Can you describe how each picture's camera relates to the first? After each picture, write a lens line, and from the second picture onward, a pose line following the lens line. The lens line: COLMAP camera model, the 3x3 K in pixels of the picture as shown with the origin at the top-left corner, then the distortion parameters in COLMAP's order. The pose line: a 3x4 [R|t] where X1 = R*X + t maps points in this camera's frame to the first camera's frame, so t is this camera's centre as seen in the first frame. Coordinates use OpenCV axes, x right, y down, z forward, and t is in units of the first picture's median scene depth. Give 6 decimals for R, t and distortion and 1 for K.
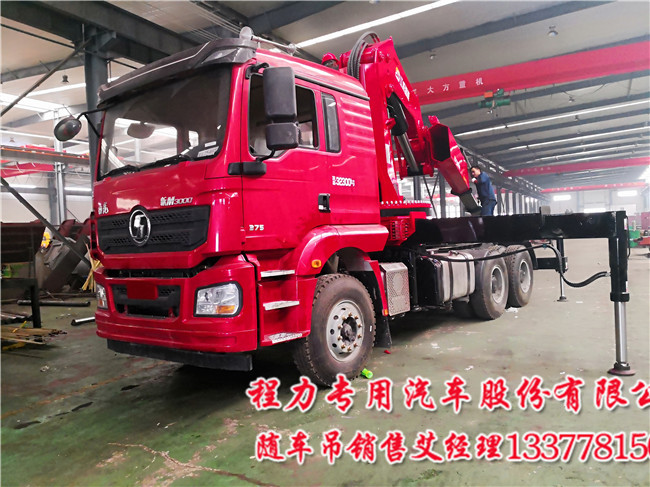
lens RADIAL K [[525.7, 0, 327.1], [0, 525.7, 245.3], [0, 0, 1]] dist [0.002574, 0.001004]
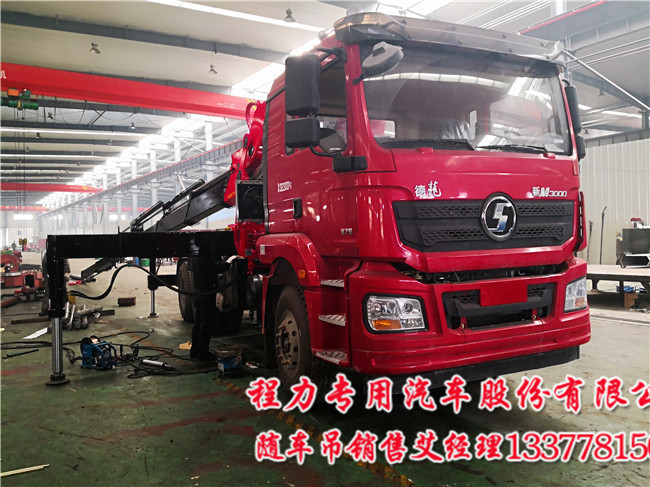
lens RADIAL K [[525.7, 0, 326.4], [0, 525.7, 241.9], [0, 0, 1]] dist [0.002574, 0.001004]
pose [[0.471088, 0.026428, 0.881690, -1.154150], [0.020002, 0.998974, -0.040630, 0.029992], [-0.881859, 0.036776, 0.470076, 0.806261]]
